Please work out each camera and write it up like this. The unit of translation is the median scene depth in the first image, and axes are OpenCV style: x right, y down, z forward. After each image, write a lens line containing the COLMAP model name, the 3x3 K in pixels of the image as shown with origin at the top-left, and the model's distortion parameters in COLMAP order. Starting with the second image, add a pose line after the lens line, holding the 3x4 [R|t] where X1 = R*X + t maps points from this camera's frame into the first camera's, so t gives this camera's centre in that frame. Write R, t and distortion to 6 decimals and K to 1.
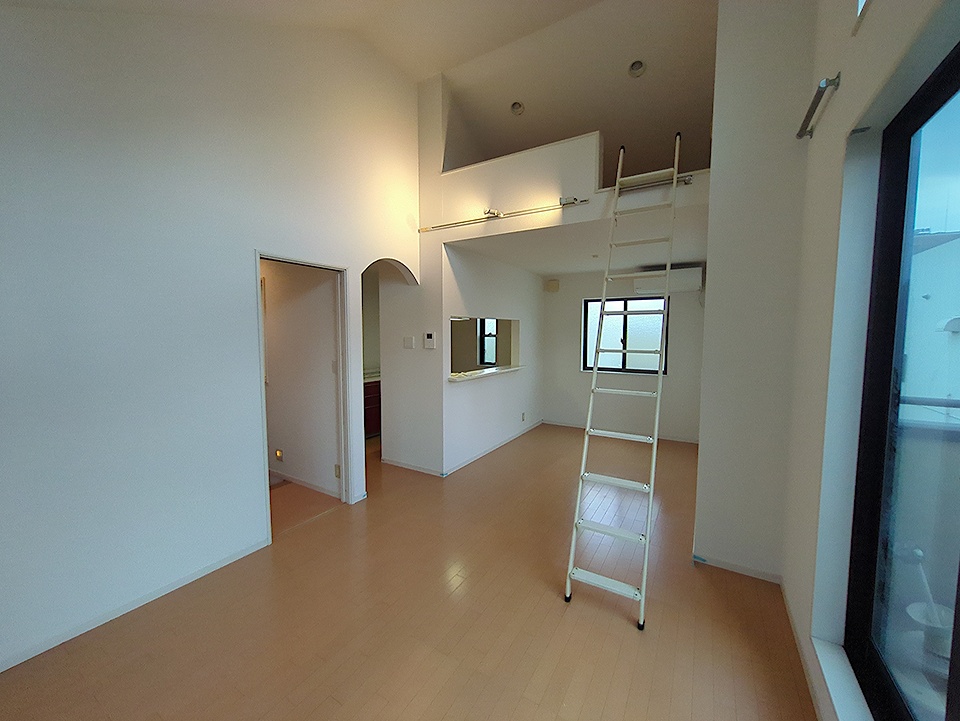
lens RADIAL K [[377.1, 0, 482.6], [0, 377.1, 357.6], [0, 0, 1]] dist [0.010398, -0.000722]
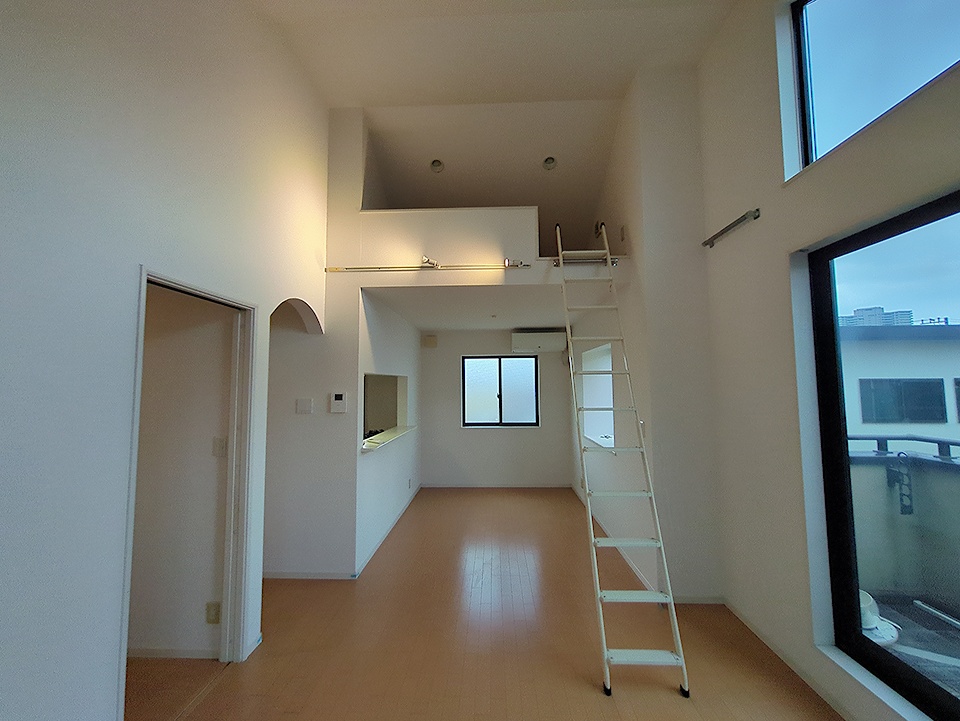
lens RADIAL K [[377.1, 0, 481.9], [0, 377.1, 360.0], [0, 0, 1]] dist [0.010398, -0.000722]
pose [[0.875847, 0.022125, 0.482081, -0.292259], [0.043695, 0.991210, -0.124877, -0.023731], [-0.480606, 0.130438, 0.867182, 0.156832]]
